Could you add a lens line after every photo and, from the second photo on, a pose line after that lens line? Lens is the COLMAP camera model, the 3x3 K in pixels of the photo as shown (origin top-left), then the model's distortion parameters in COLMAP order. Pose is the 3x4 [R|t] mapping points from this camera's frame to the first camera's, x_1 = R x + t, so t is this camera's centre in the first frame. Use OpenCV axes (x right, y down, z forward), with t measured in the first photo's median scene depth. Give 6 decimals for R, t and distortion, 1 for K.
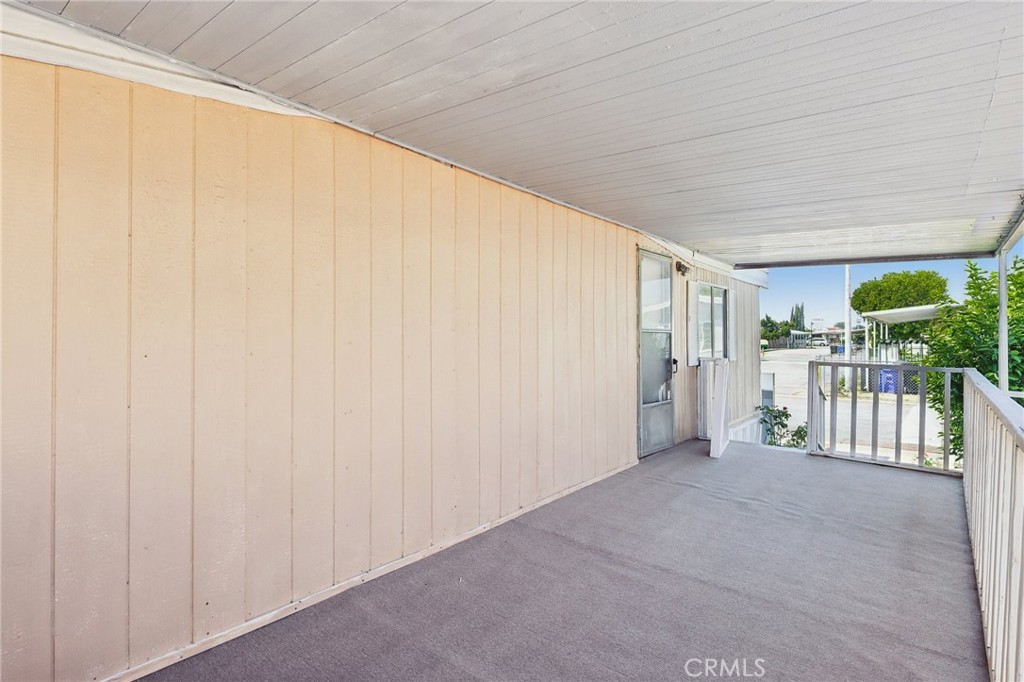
lens RADIAL K [[526.2, 0, 514.6], [0, 526.2, 344.0], [0, 0, 1]] dist [-0.002281, 0.000216]
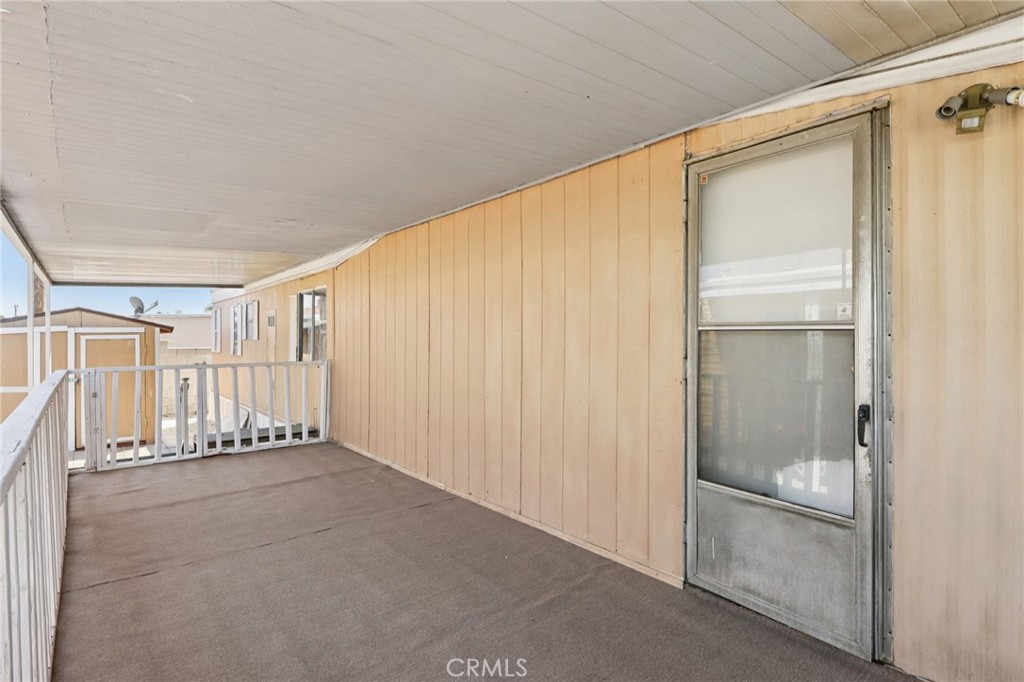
lens RADIAL K [[526.2, 0, 514.0], [0, 526.2, 340.9], [0, 0, 1]] dist [-0.002281, 0.000216]
pose [[-0.217758, 0.006353, -0.975982, 0.932716], [-0.010237, 0.999909, 0.008792, -0.018704], [0.975949, 0.011906, -0.217673, 1.158428]]
